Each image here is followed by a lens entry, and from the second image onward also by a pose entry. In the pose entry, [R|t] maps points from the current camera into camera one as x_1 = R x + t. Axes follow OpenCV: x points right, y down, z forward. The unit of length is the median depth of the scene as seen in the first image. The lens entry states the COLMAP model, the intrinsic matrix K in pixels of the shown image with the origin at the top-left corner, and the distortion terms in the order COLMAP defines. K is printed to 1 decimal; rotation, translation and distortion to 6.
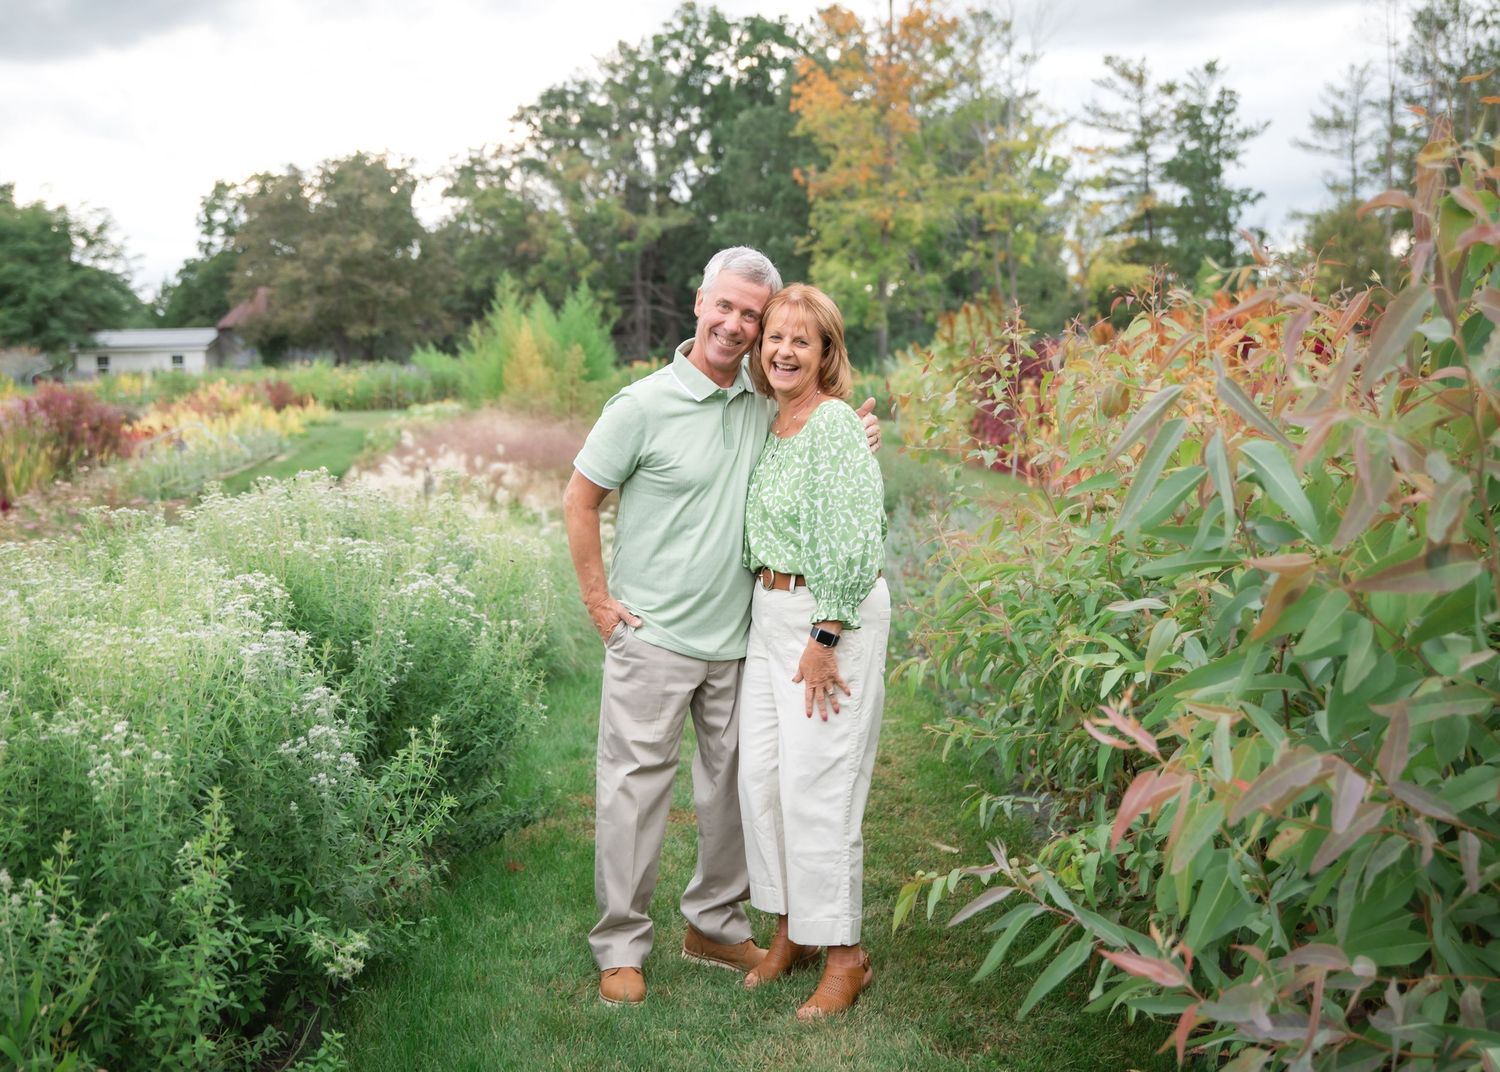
lens RADIAL K [[2473.5, 0, 722.1], [0, 2473.5, 538.3], [0, 0, 1]] dist [0.019690, 0.167382]
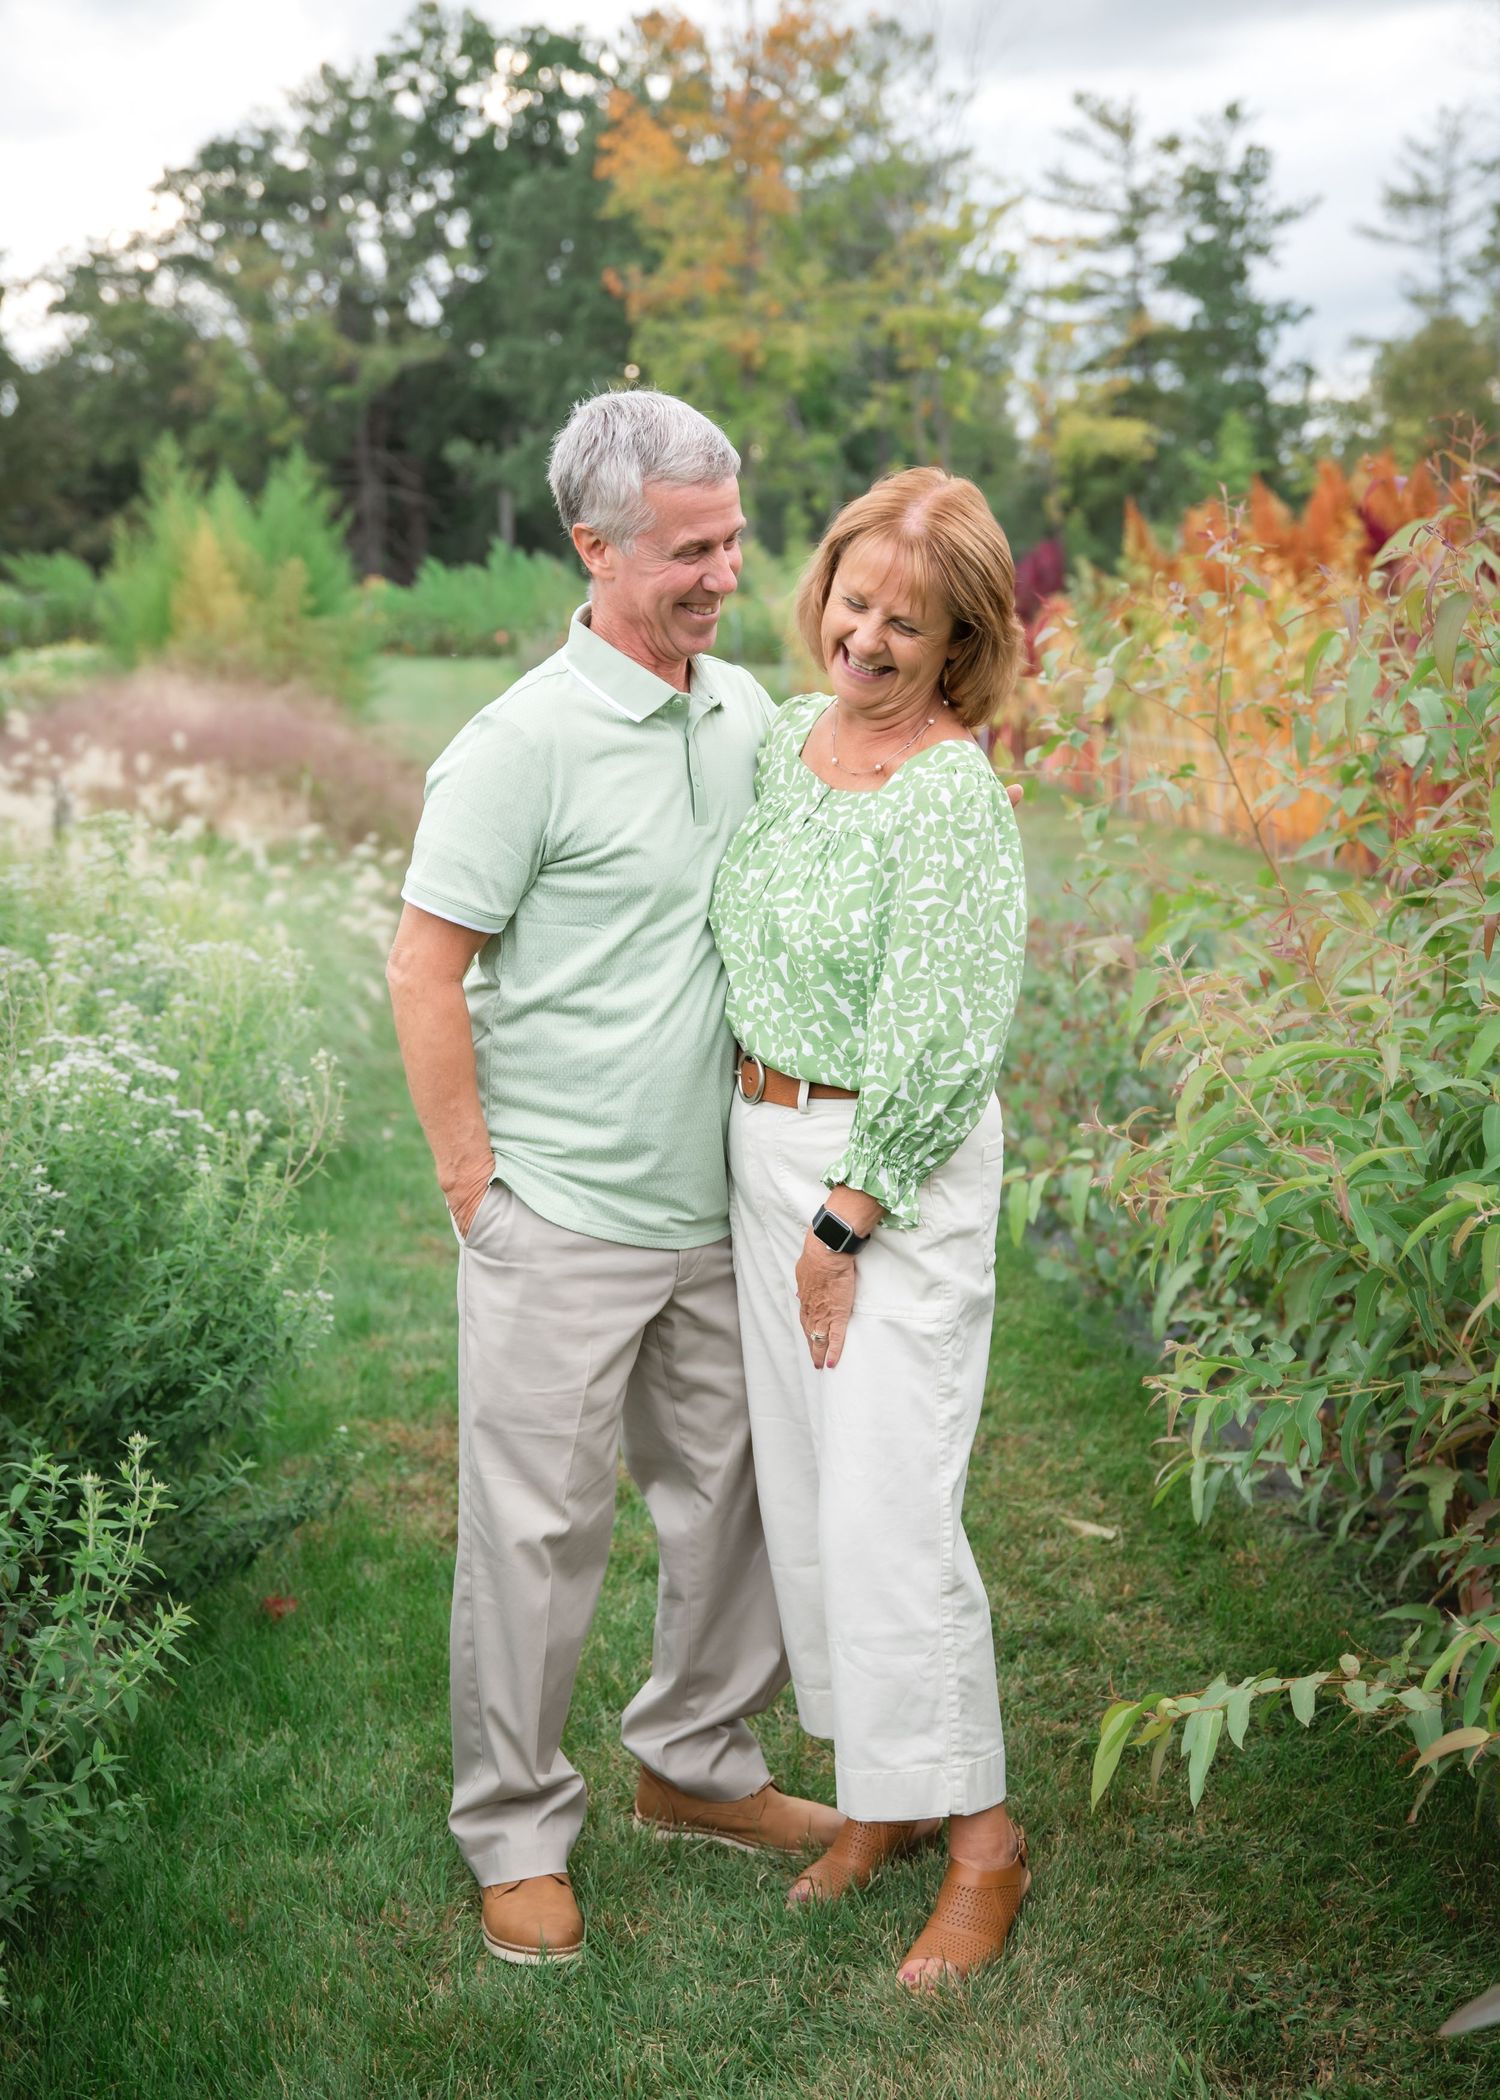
lens RADIAL K [[3257.7, 0, 753.9], [0, 3257.7, 1103.8], [0, 0, 1]] dist [0.060466, 0.124825]
pose [[0.995027, -0.025244, 0.096351, -0.019788], [0.015989, 0.995286, 0.095653, -0.014487], [-0.098311, -0.093637, 0.990741, 0.133802]]
